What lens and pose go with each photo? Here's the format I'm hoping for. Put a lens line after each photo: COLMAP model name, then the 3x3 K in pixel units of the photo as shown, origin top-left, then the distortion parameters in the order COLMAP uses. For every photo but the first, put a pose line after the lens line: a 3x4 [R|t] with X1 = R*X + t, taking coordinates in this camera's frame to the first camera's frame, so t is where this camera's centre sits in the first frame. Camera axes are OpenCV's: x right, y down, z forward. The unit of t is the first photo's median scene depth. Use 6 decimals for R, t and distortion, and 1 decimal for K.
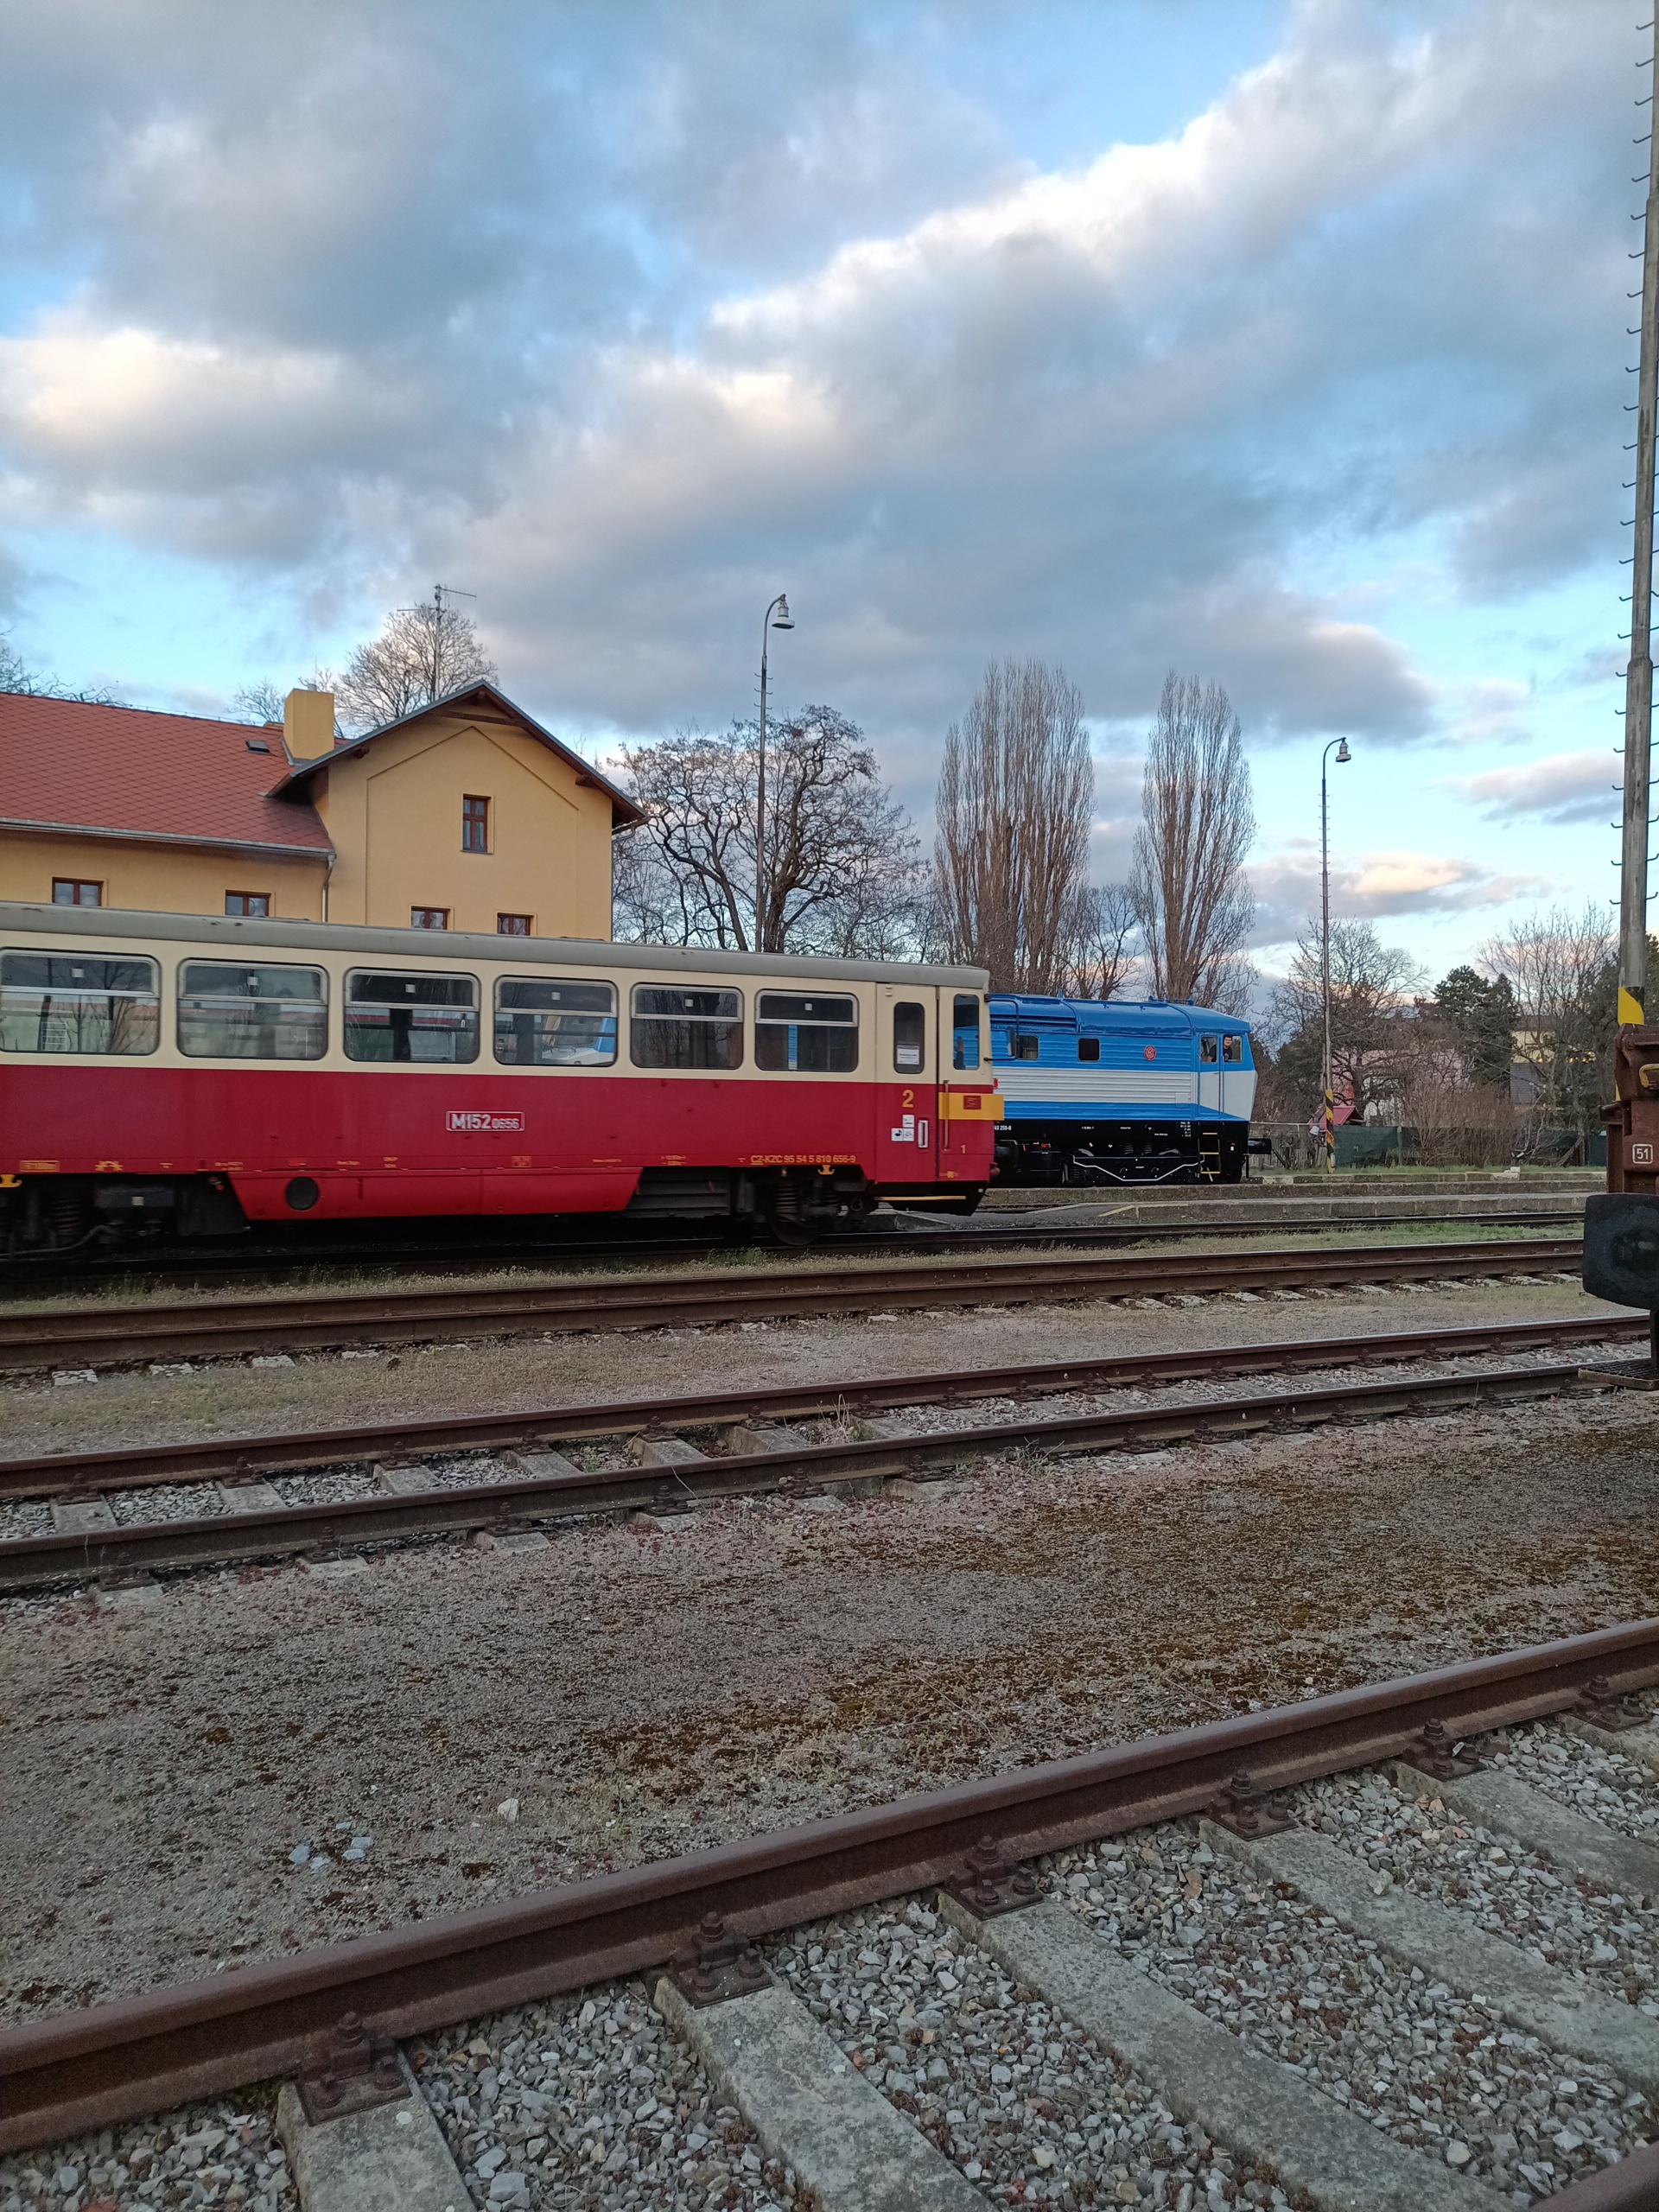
lens RADIAL K [[1648.7, 0, 840.0], [0, 1648.7, 1083.6], [0, 0, 1]] dist [0.072170, -0.067709]
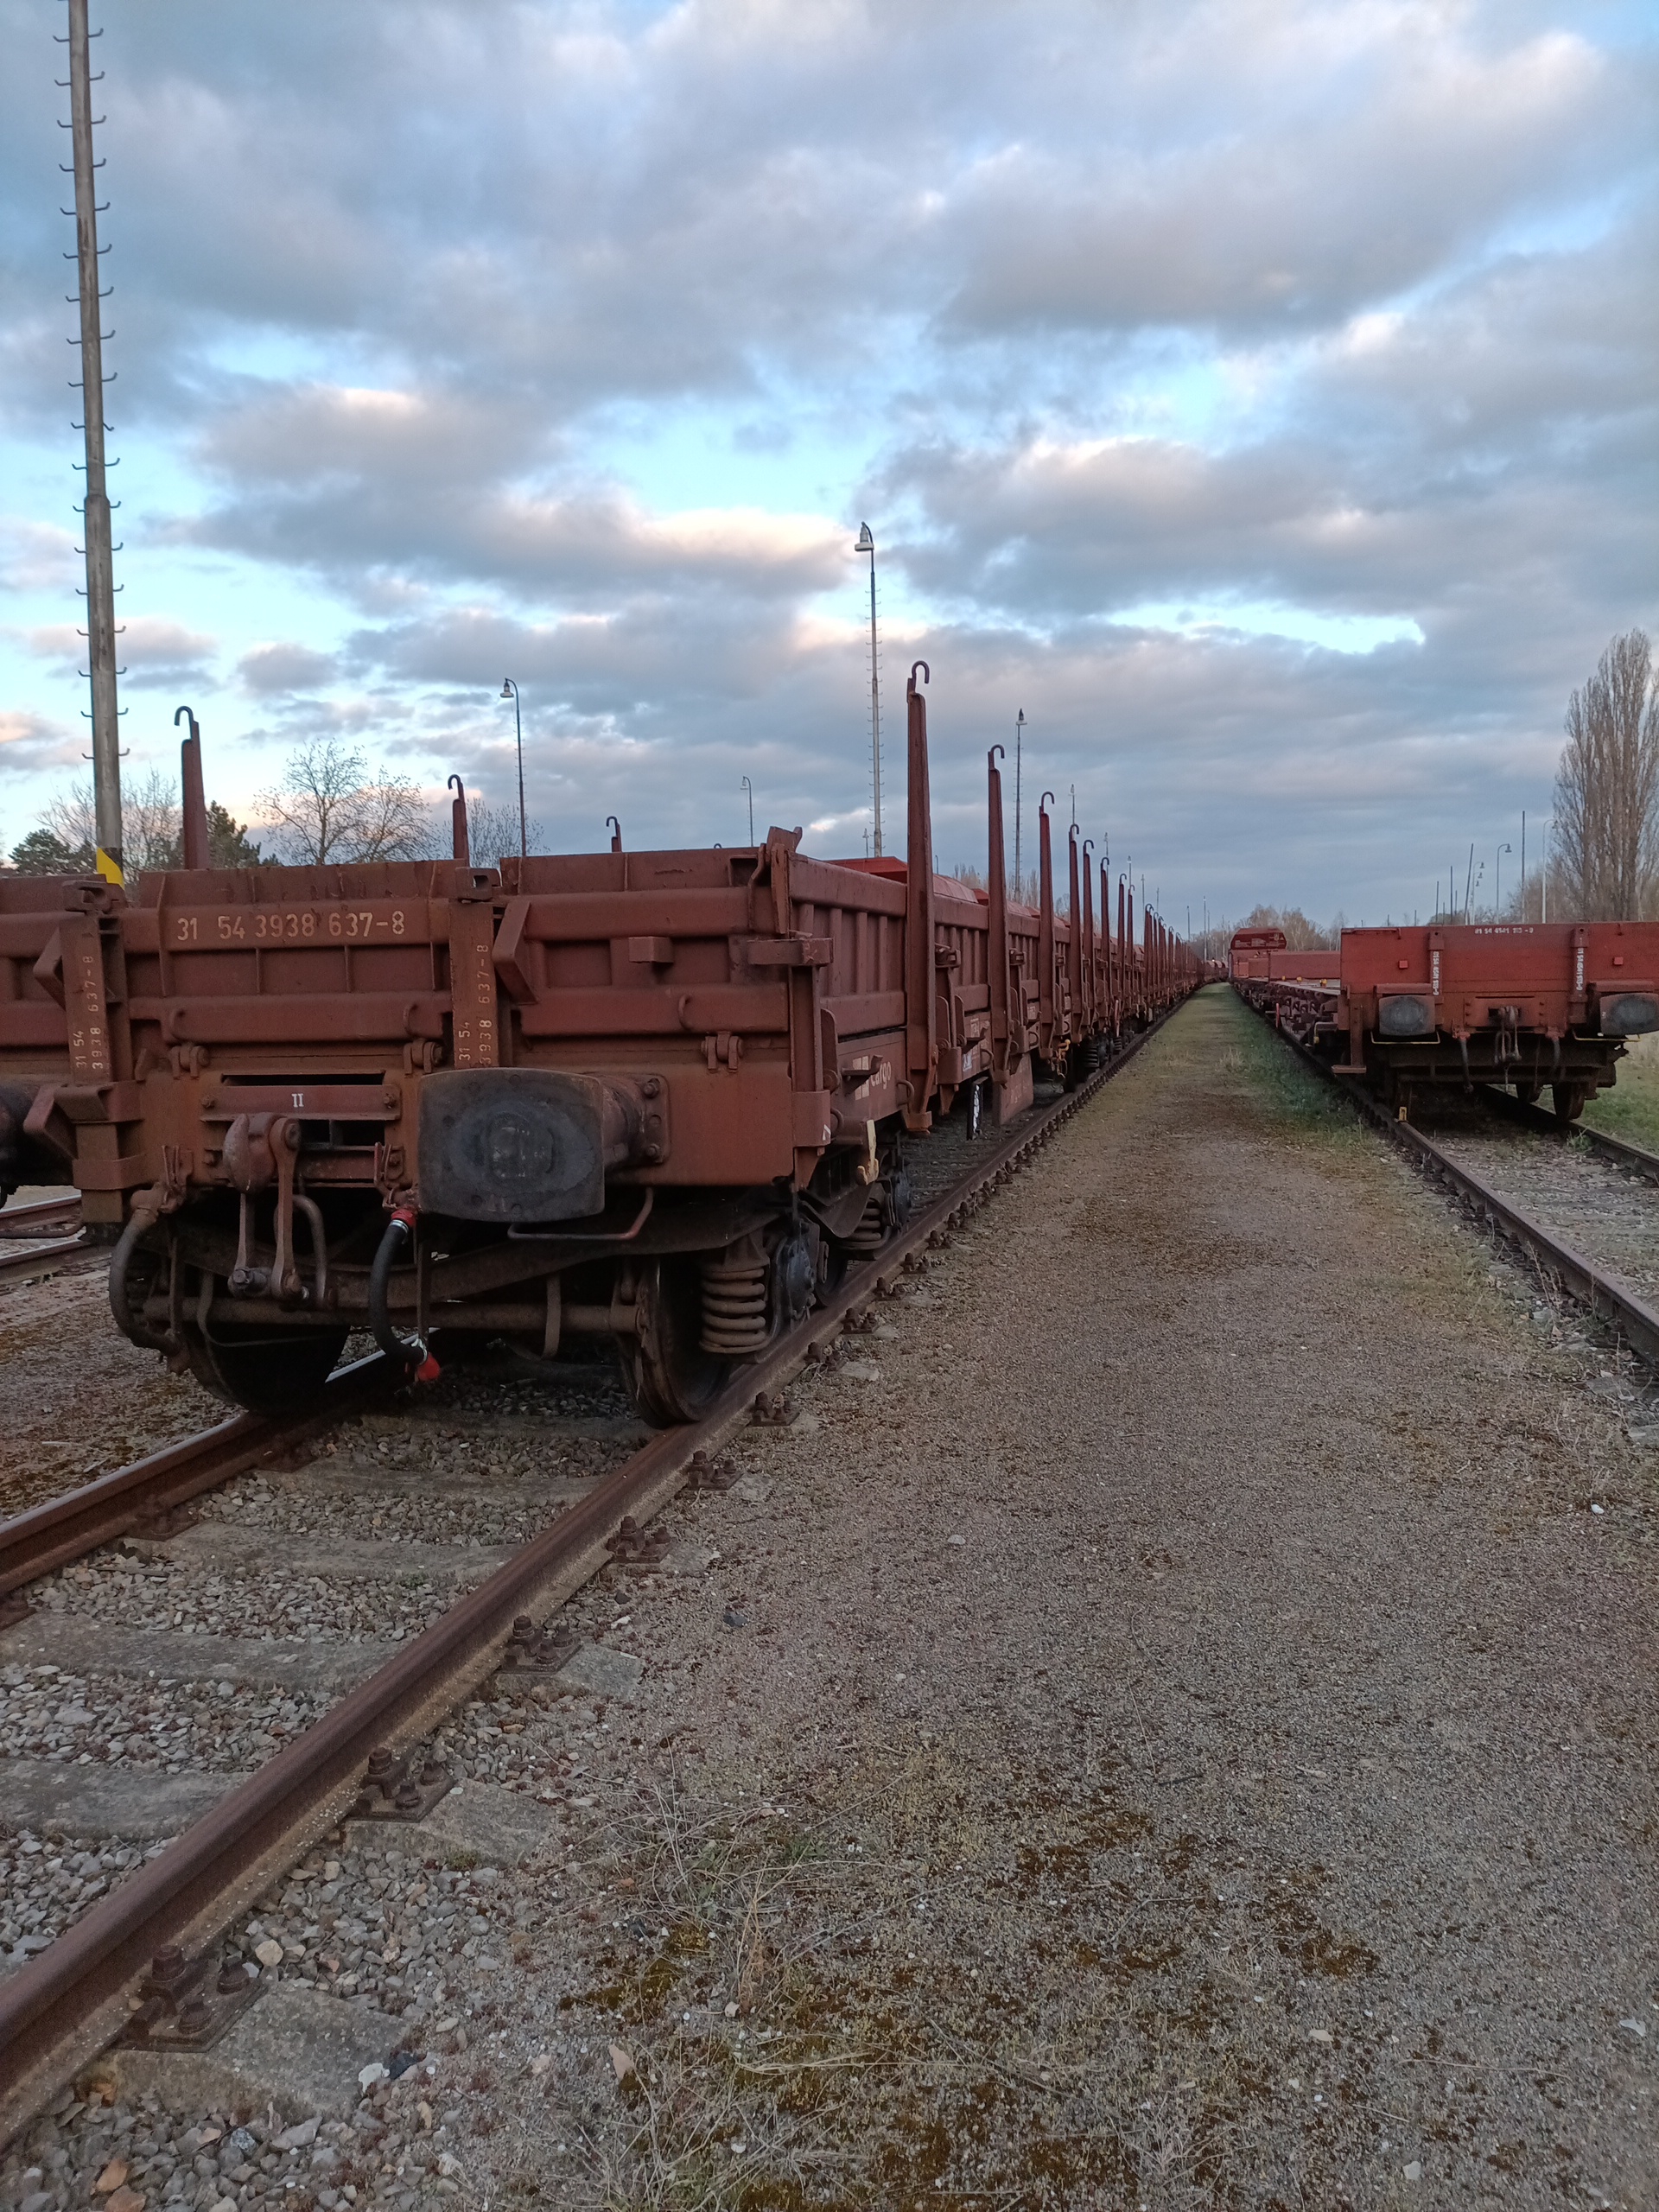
lens RADIAL K [[1648.7, 0, 840.0], [0, 1648.7, 1083.6], [0, 0, 1]] dist [0.072170, -0.067709]
pose [[0.700595, -0.069307, 0.710185, 0.270029], [0.013488, 0.996380, 0.083931, 0.007525], [-0.713431, -0.049223, 0.698994, 0.092839]]
